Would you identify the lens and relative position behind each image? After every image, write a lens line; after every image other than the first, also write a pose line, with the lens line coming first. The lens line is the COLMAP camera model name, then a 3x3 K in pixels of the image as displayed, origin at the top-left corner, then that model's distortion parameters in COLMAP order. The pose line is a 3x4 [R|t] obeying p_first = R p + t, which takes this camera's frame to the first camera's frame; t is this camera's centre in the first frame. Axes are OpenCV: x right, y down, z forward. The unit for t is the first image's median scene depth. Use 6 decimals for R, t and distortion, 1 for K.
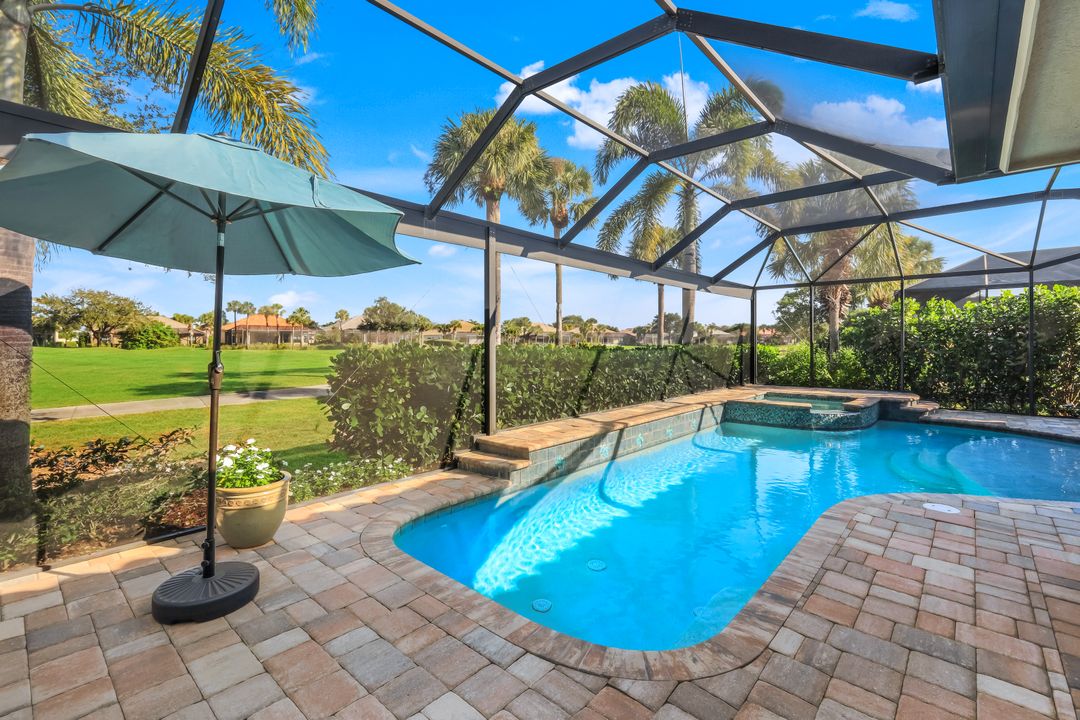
lens RADIAL K [[485.1, 0, 537.9], [0, 485.1, 357.3], [0, 0, 1]] dist [0.000554, 0.000097]
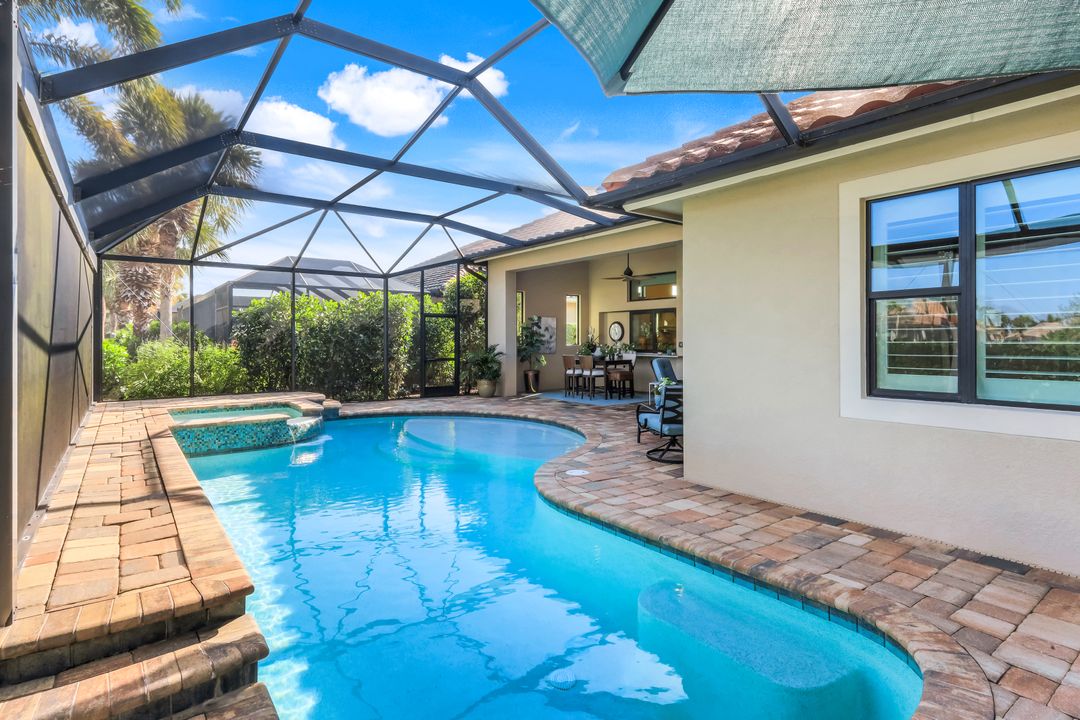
lens RADIAL K [[545.8, 0, 537.9], [0, 545.8, 351.5], [0, 0, 1]] dist [0.001503, 0.001042]
pose [[0.190807, -0.019366, 0.981437, -0.781516], [0.032089, 0.999394, 0.013482, -0.025432], [-0.981103, 0.028921, 0.191313, 1.194385]]
